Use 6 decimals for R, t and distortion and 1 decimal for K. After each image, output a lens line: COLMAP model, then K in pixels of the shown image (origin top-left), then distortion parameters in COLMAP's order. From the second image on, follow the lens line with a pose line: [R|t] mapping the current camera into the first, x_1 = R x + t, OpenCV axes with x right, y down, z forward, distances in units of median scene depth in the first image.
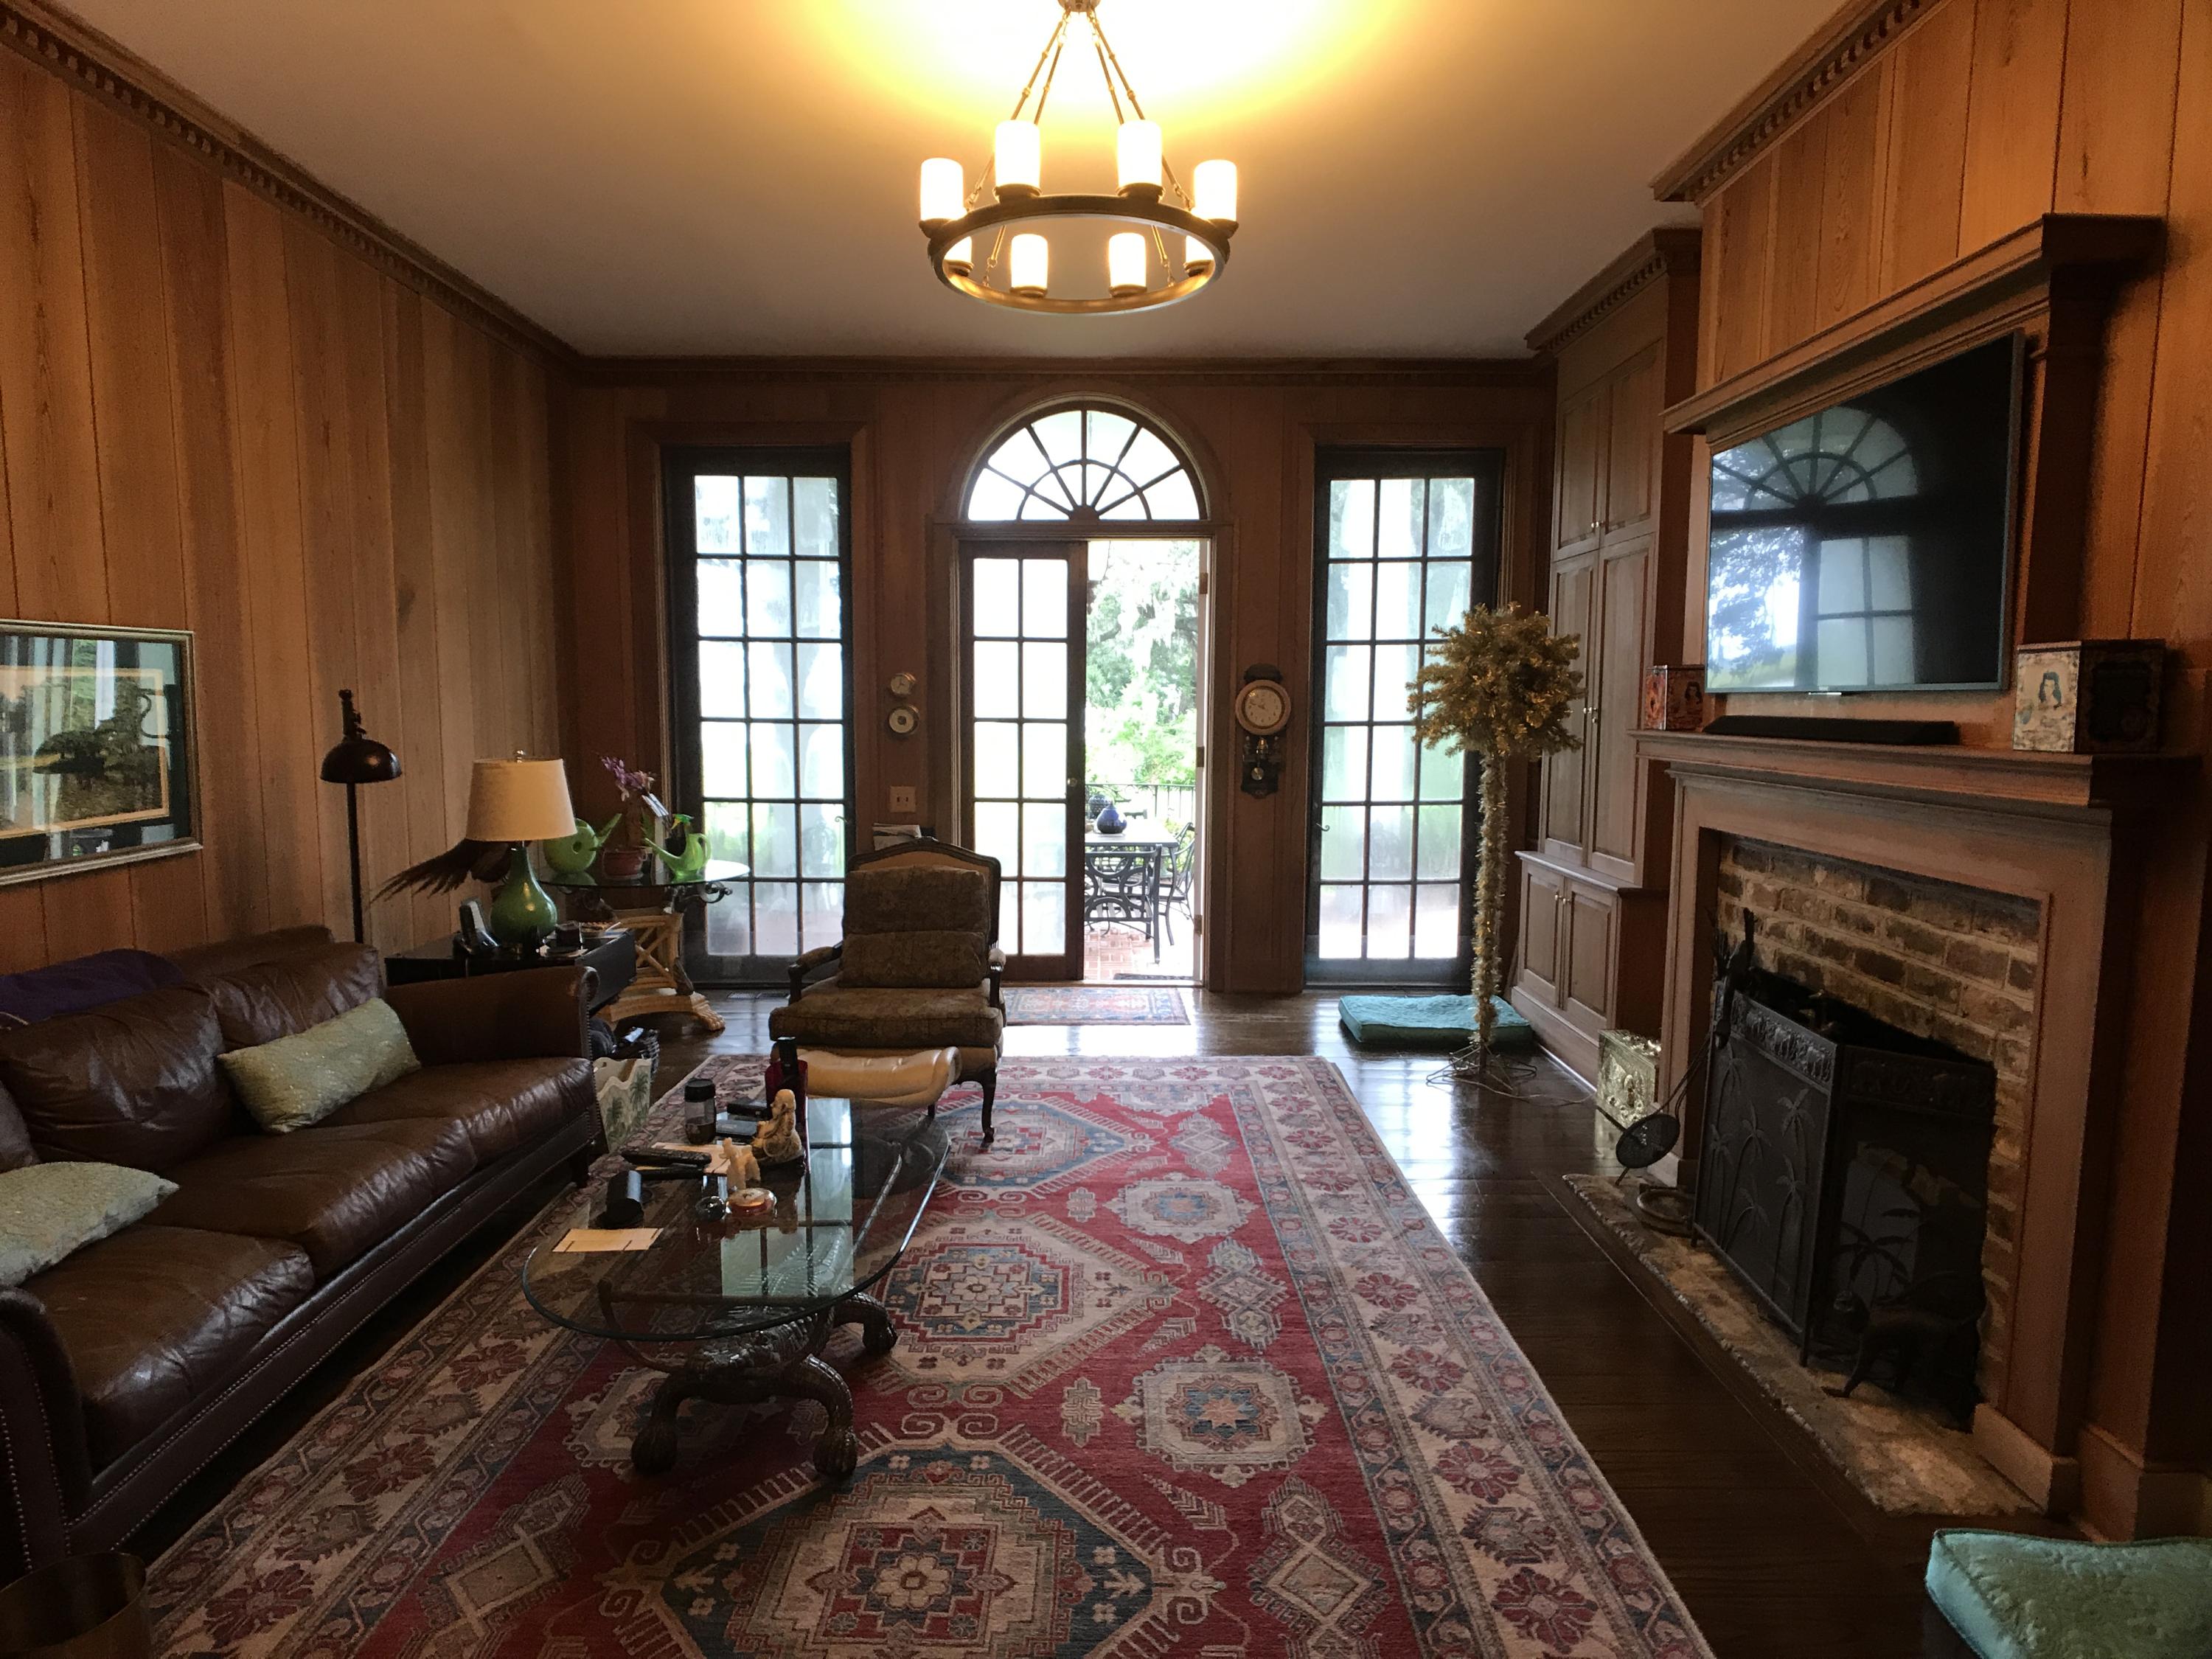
lens RADIAL K [[1206.0, 0, 1106.0], [0, 1206.0, 827.6], [0, 0, 1]] dist [-0.008199, -0.003124]
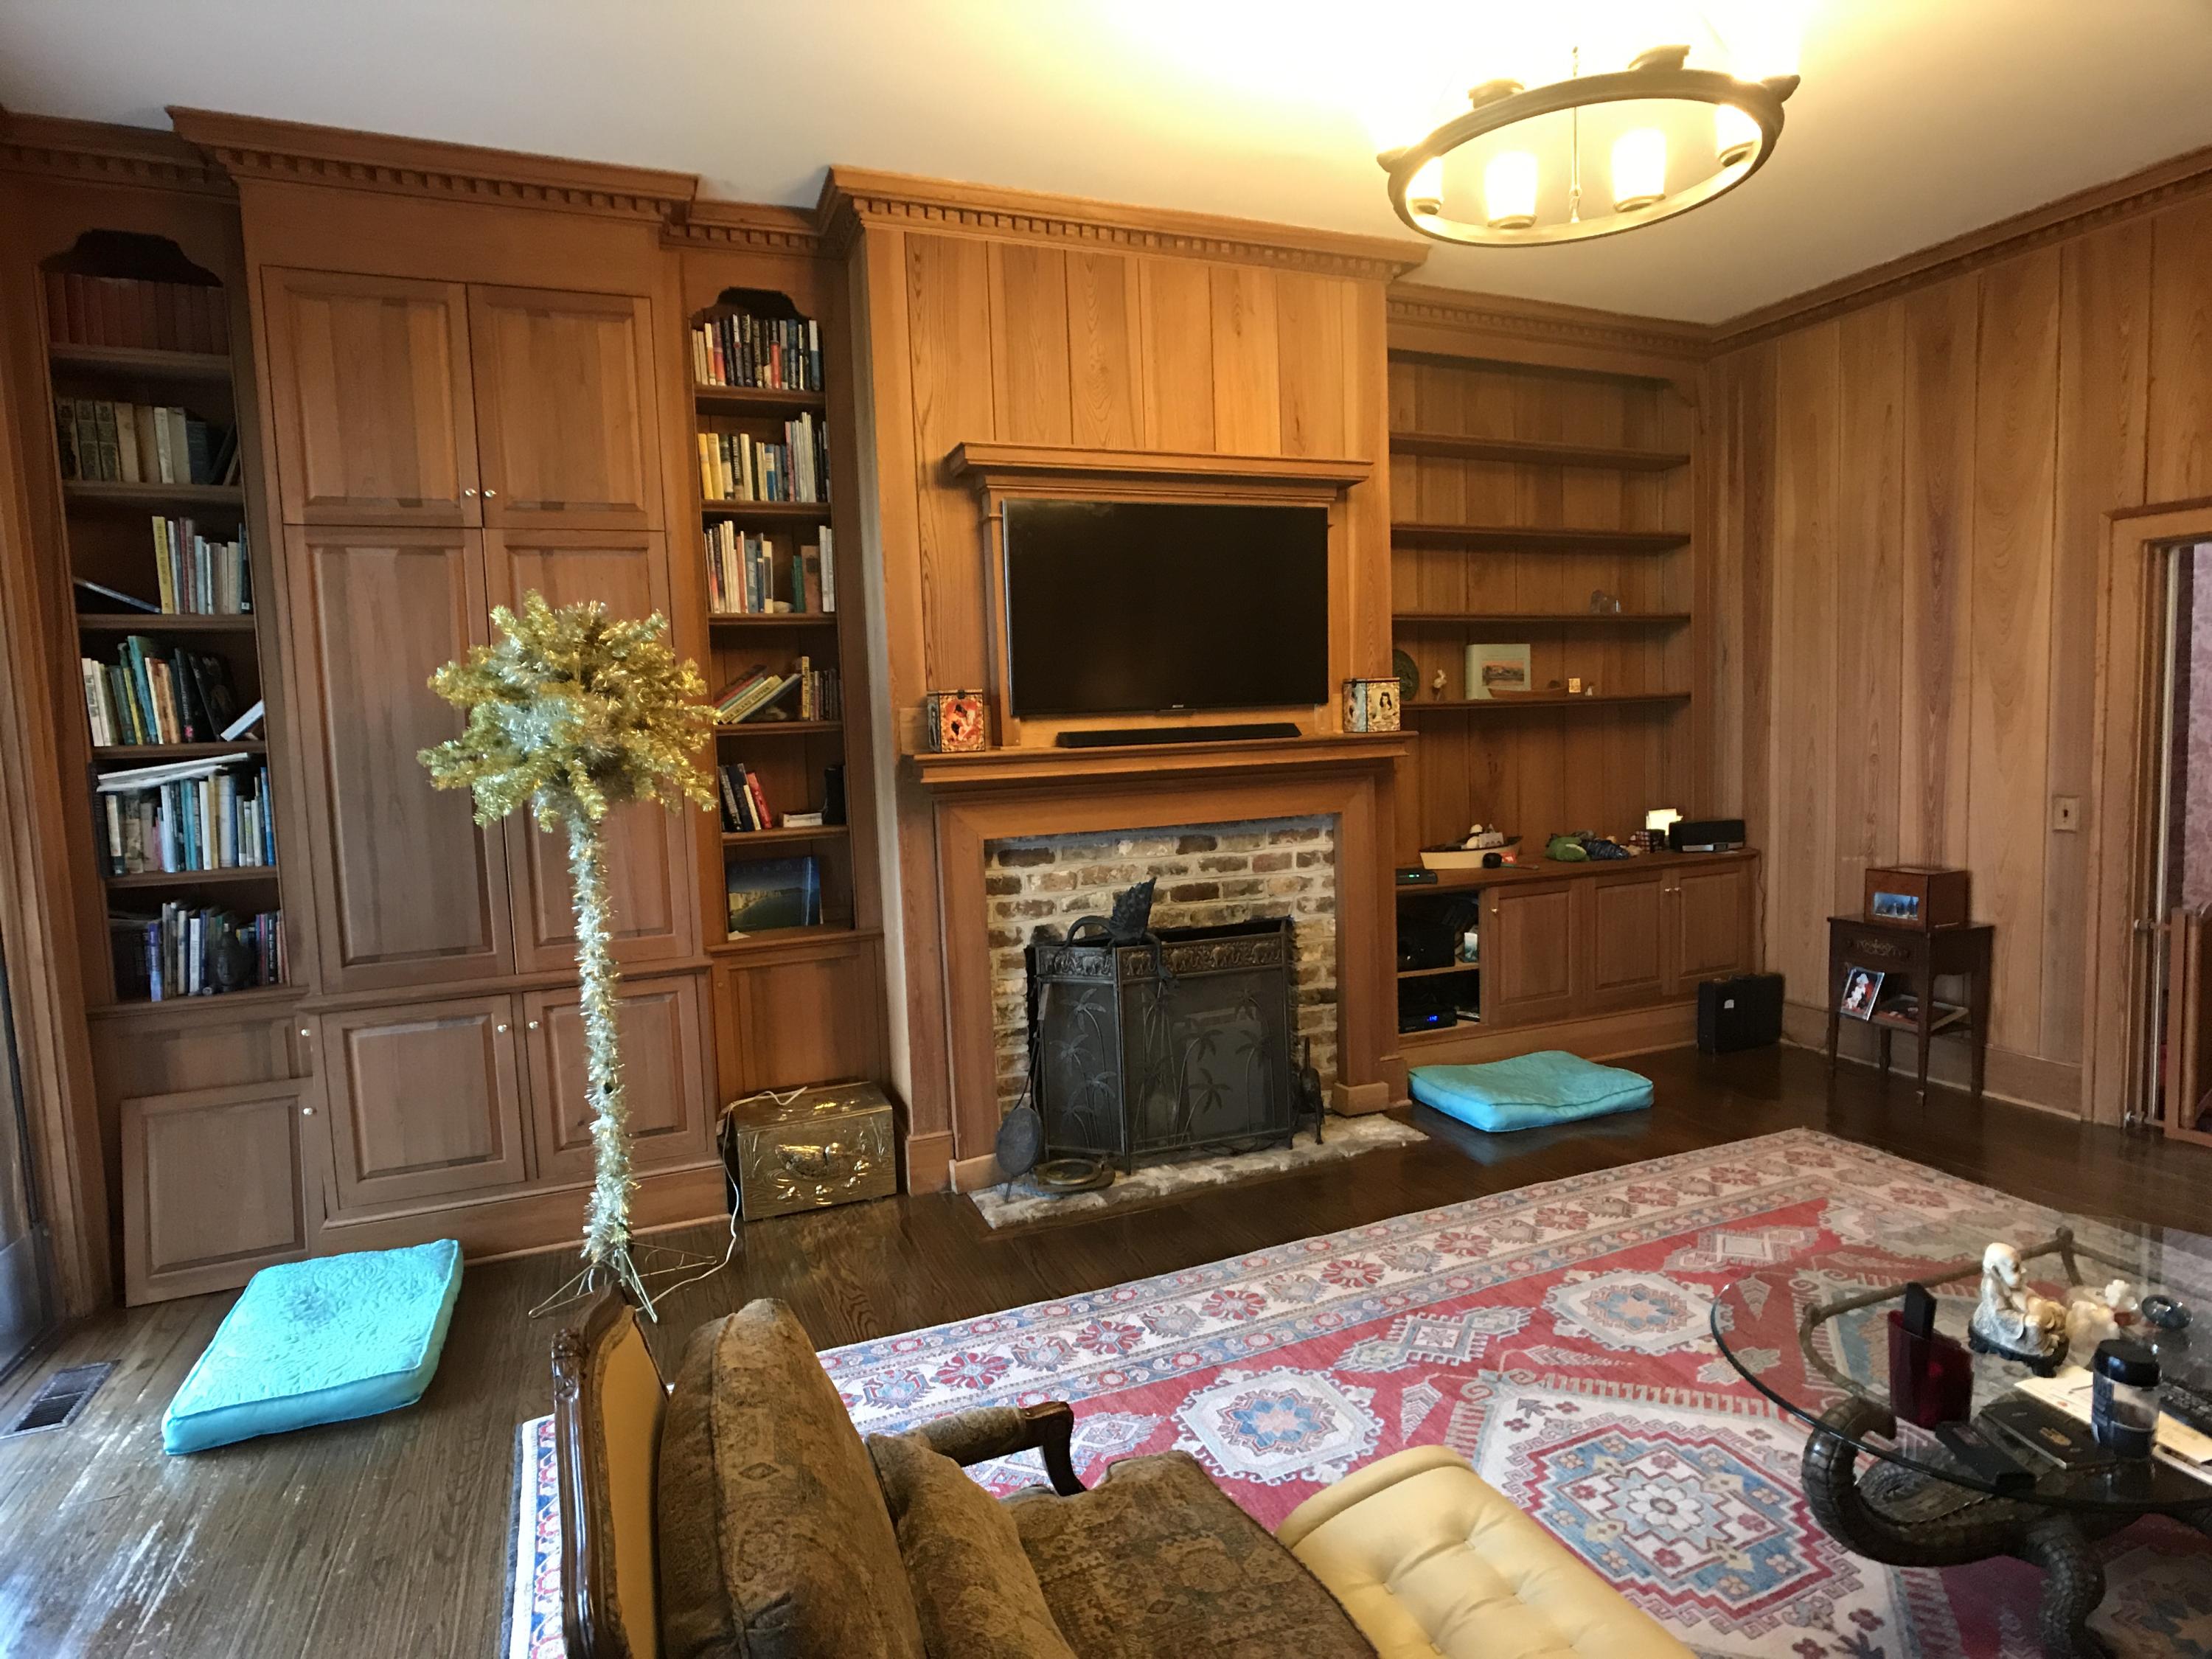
lens RADIAL K [[1206.0, 0, 1104.6], [0, 1206.0, 813.4], [0, 0, 1]] dist [-0.008199, -0.003124]
pose [[-0.380228, -0.067101, 0.922455, -0.683936], [0.133879, 0.982868, 0.126680, -0.185950], [-0.915152, 0.171664, -0.364731, 1.656761]]
